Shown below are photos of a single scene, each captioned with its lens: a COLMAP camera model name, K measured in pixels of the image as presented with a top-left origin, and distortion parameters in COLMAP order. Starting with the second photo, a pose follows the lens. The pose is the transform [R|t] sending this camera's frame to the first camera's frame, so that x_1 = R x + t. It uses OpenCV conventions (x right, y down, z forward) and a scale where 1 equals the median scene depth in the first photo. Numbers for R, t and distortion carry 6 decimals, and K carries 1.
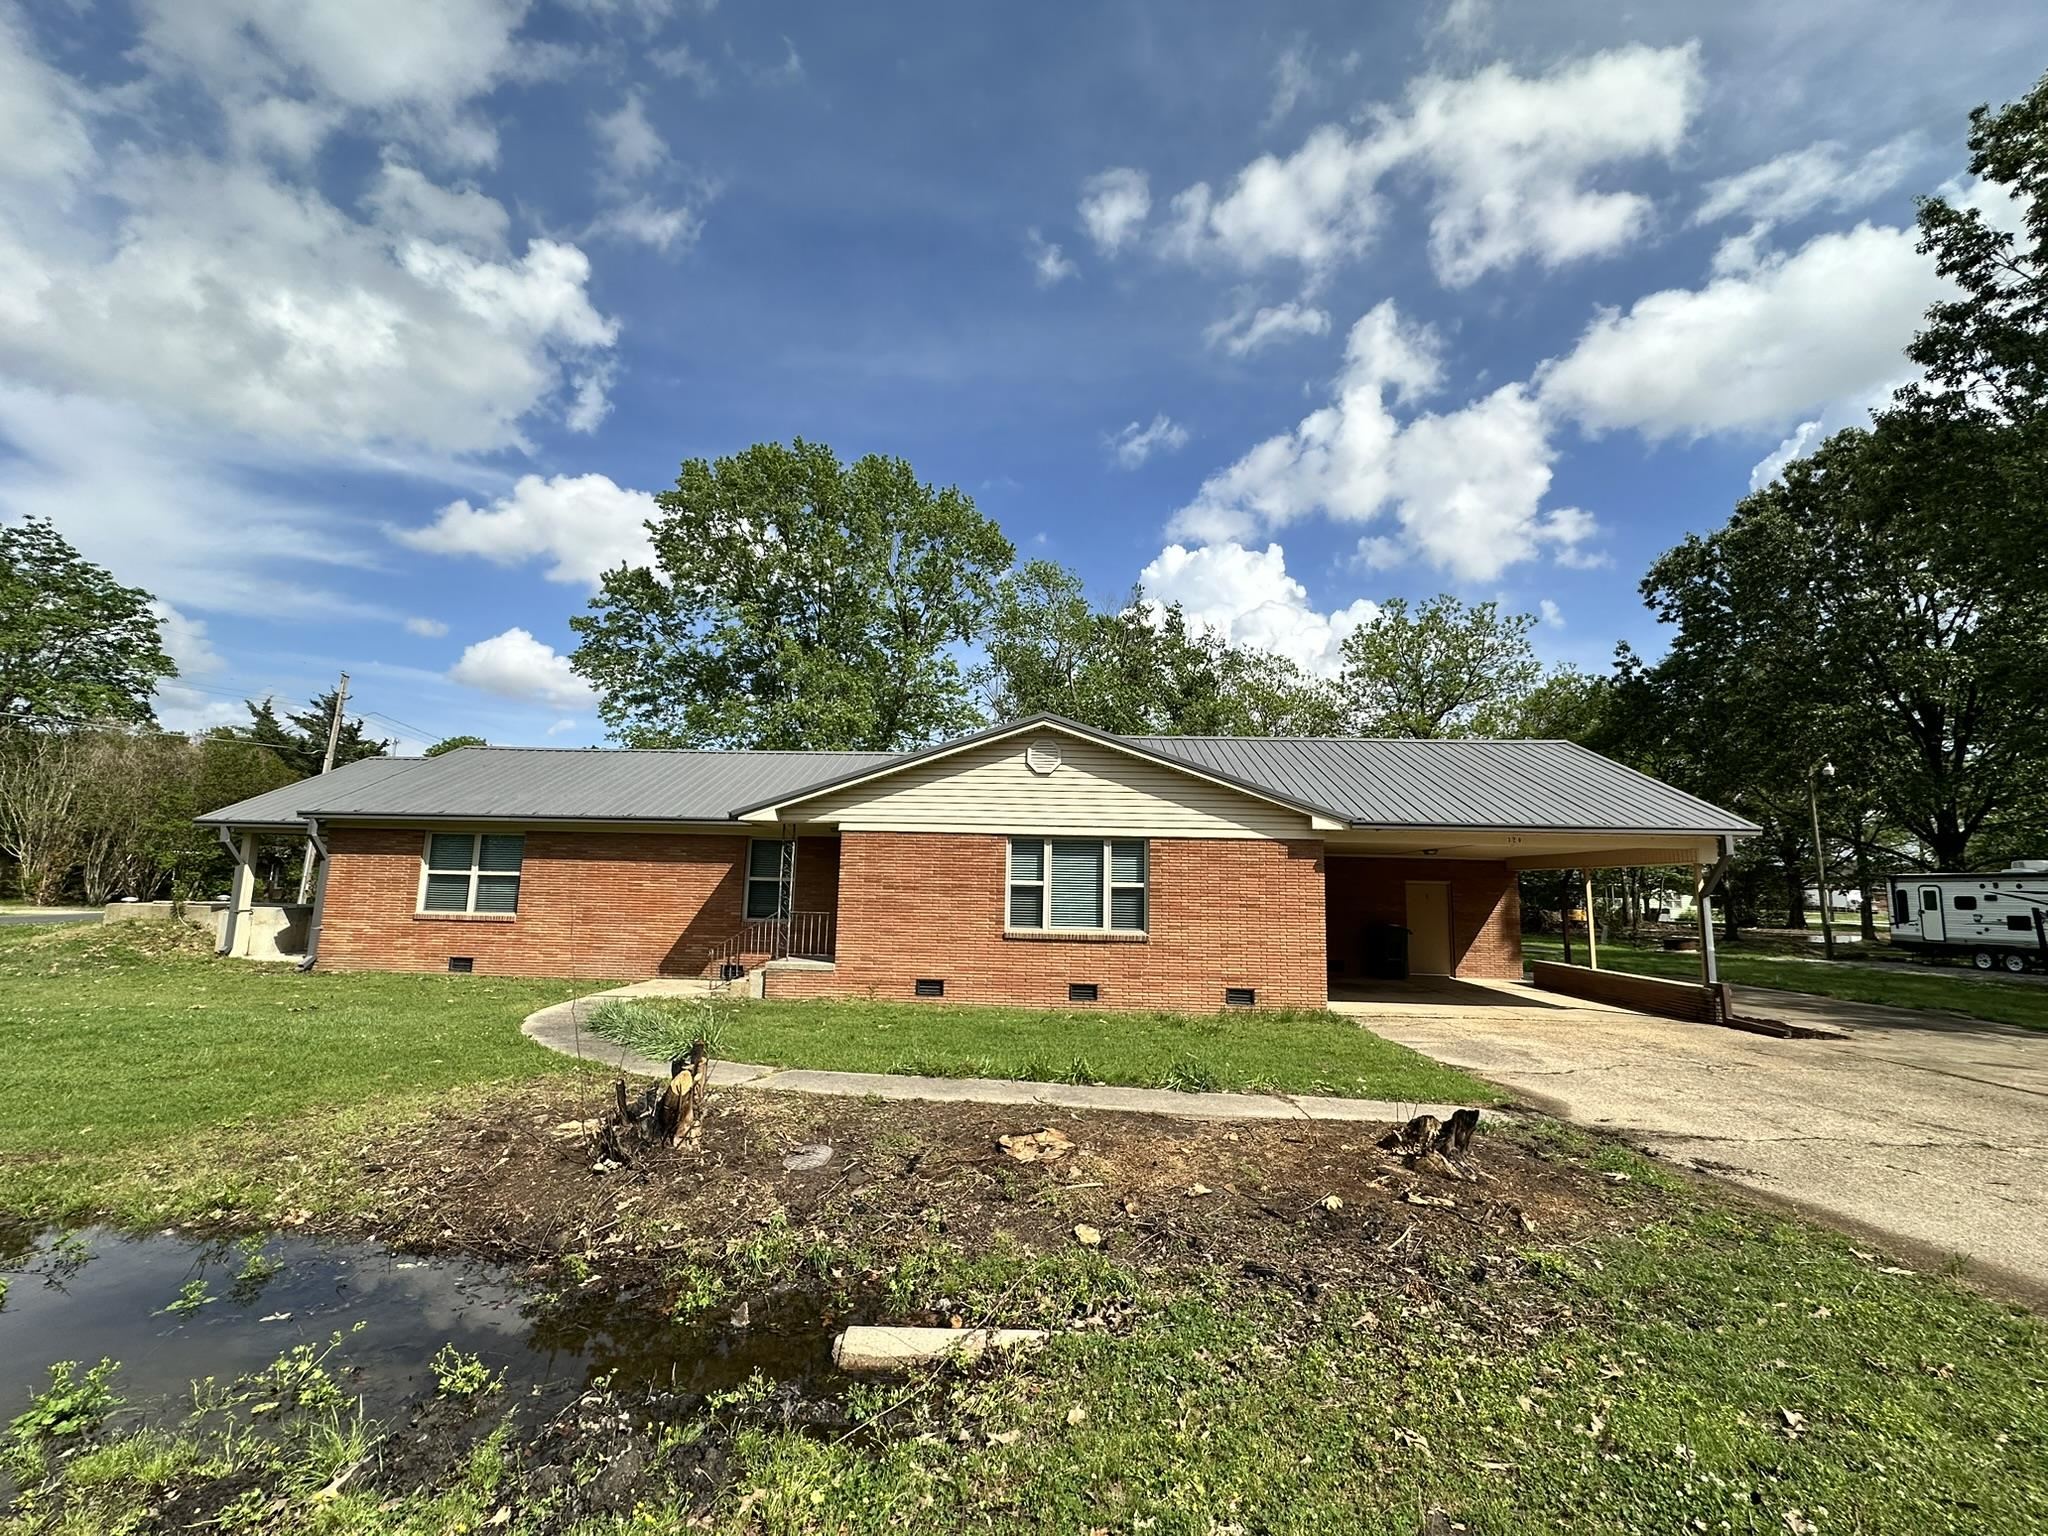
lens RADIAL K [[818.6, 0, 1016.3], [0, 818.6, 770.6], [0, 0, 1]] dist [-0.003779, 0.000636]
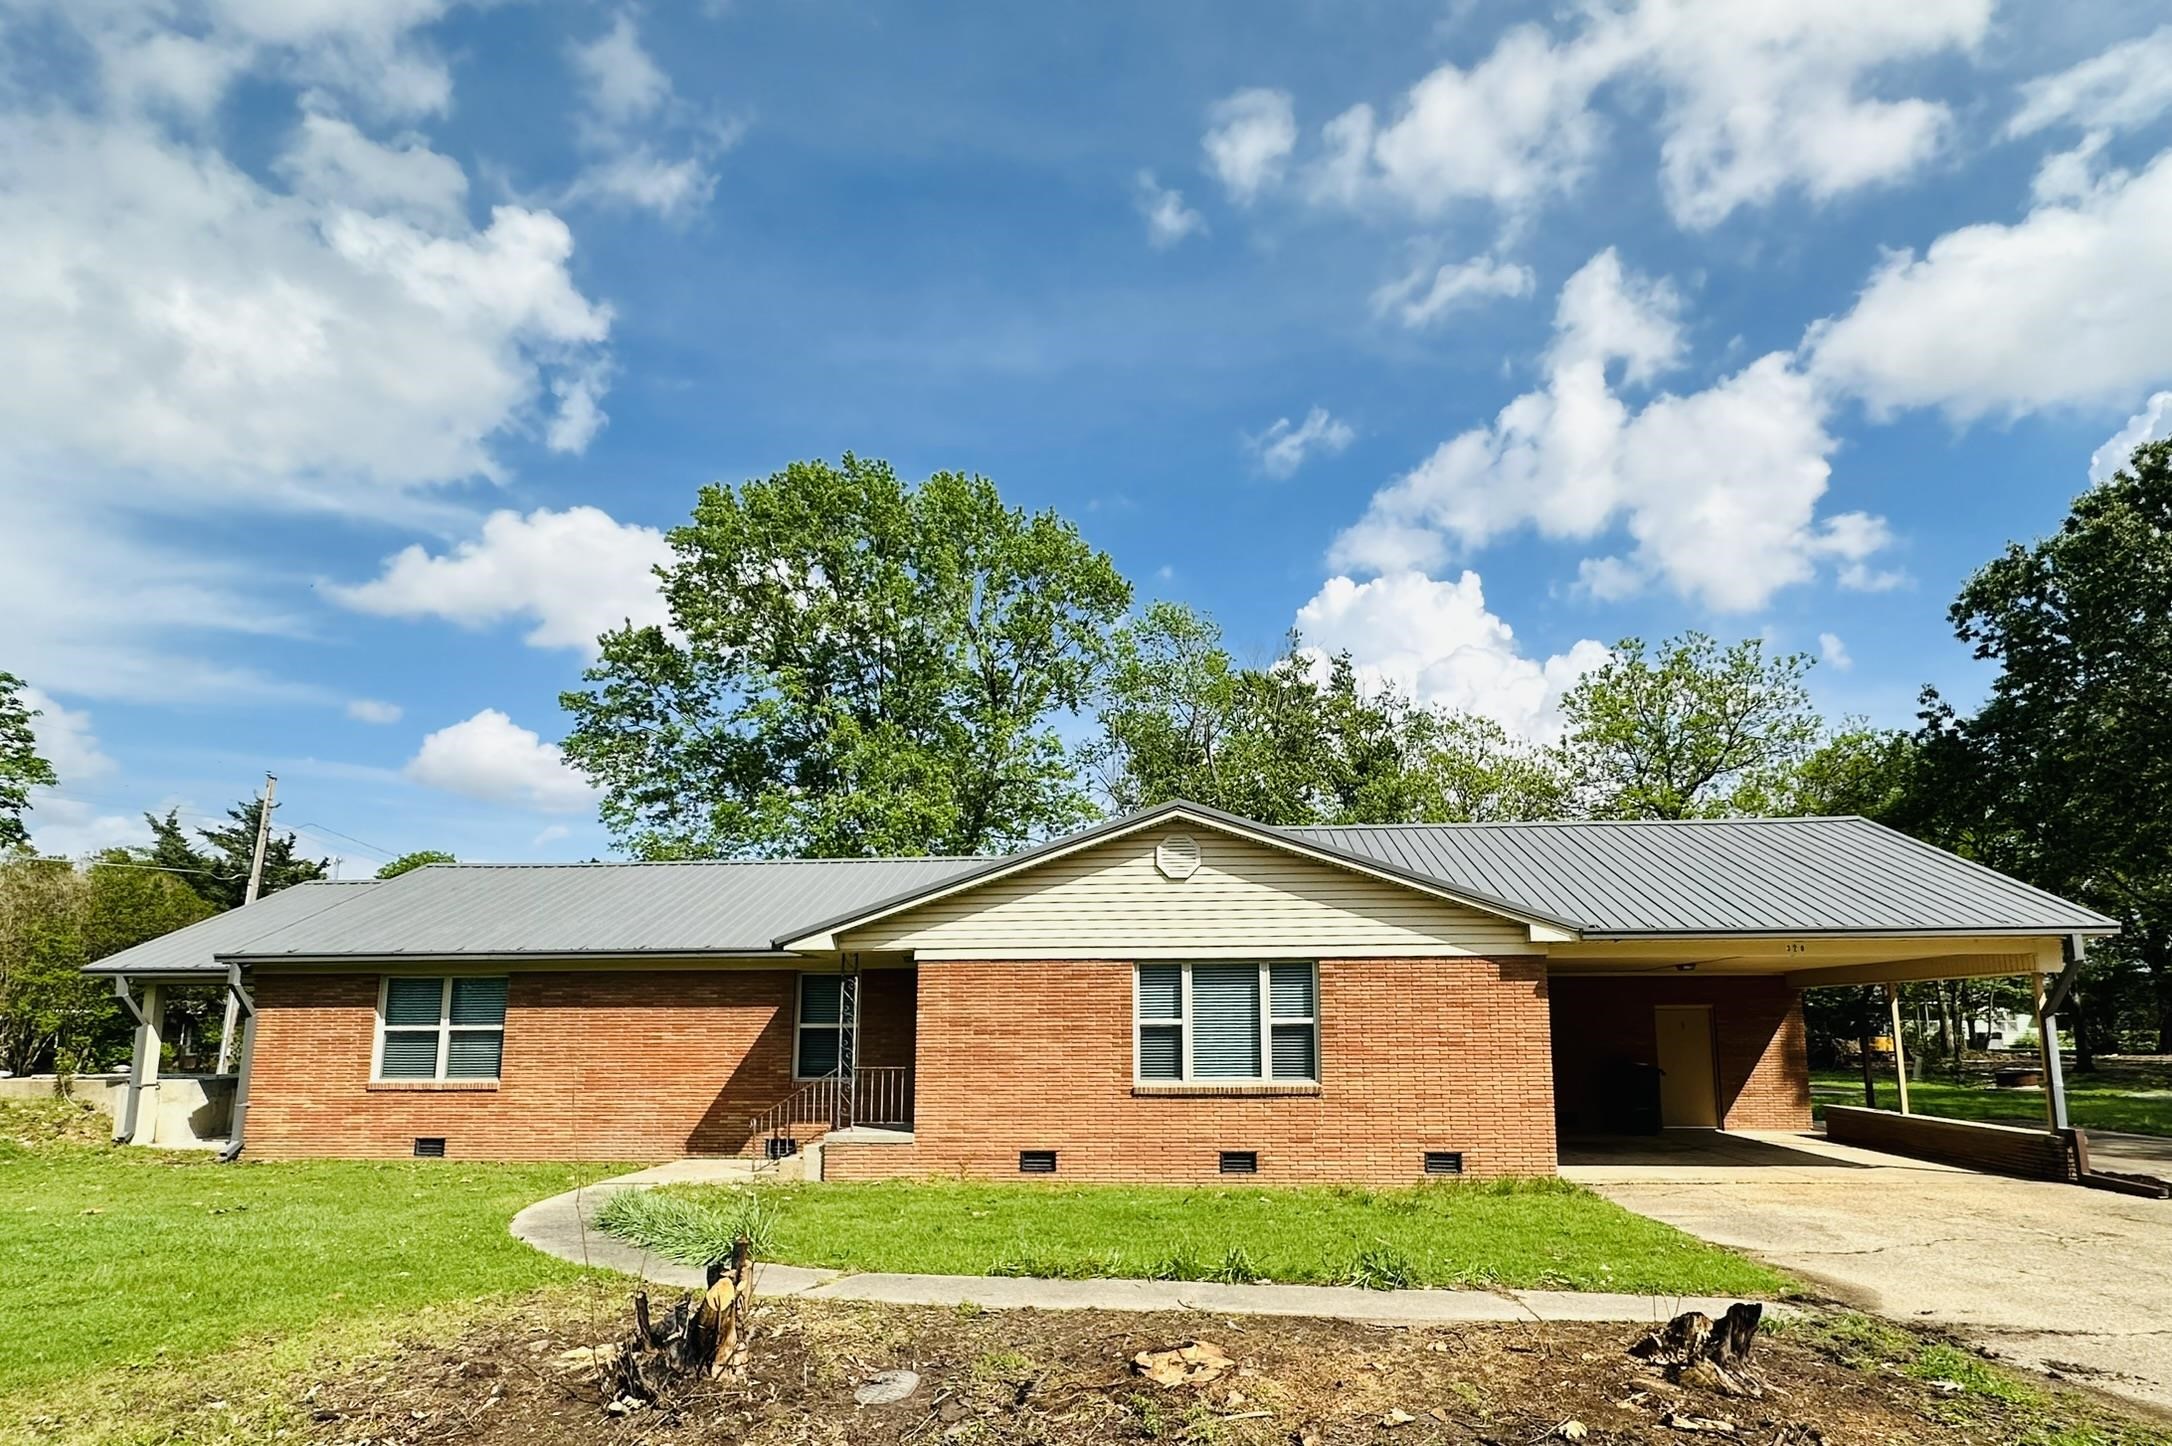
lens RADIAL K [[875.8, 0, 1087.1], [0, 875.8, 723.1], [0, 0, 1]] dist [0.002615, 0.000120]
pose [[0.998011, -0.032732, -0.053876, -0.003596], [0.023803, 0.987036, -0.158722, -0.013026], [0.058373, 0.157124, 0.985852, 0.174330]]
